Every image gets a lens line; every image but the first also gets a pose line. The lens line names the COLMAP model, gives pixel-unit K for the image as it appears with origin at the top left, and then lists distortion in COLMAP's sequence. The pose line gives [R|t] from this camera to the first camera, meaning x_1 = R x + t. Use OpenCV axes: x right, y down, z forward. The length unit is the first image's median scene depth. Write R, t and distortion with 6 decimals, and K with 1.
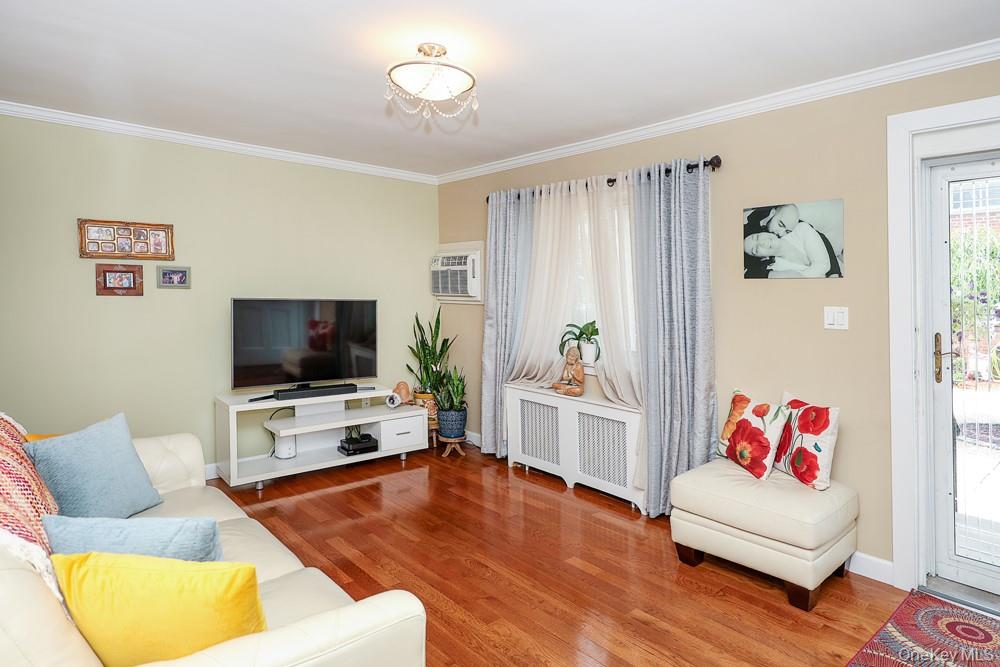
lens RADIAL K [[578.6, 0, 525.9], [0, 578.6, 307.7], [0, 0, 1]] dist [0.001044, -0.000124]
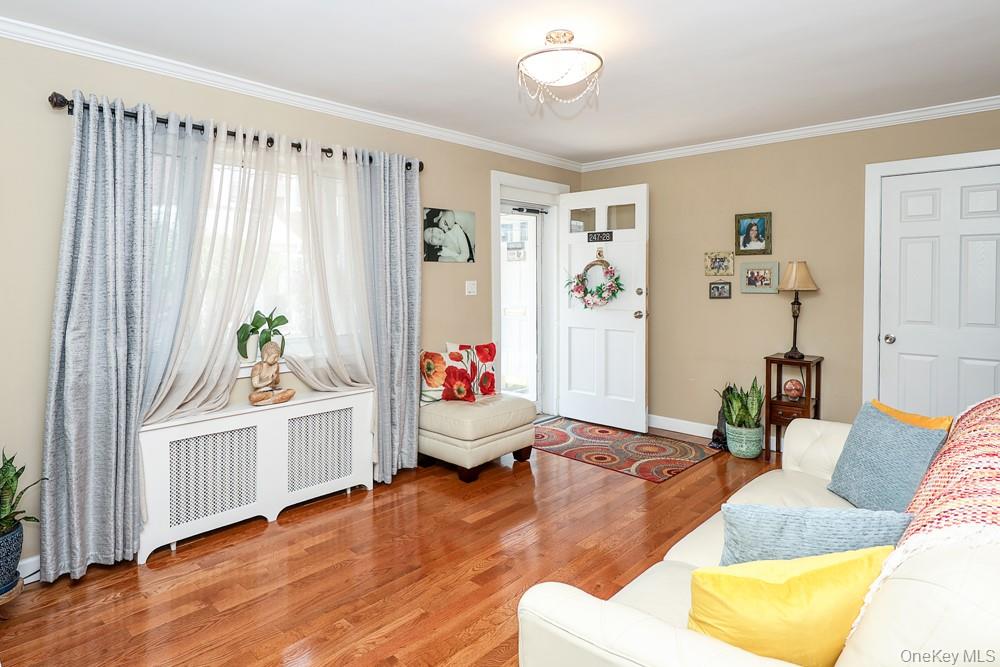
lens RADIAL K [[585.3, 0, 486.6], [0, 585.3, 289.0], [0, 0, 1]] dist [0.001674, -0.000436]
pose [[-0.085768, -0.033163, 0.995763, -0.963648], [0.027994, 0.998971, 0.035680, -0.032576], [-0.995922, 0.030935, -0.084751, 1.008131]]
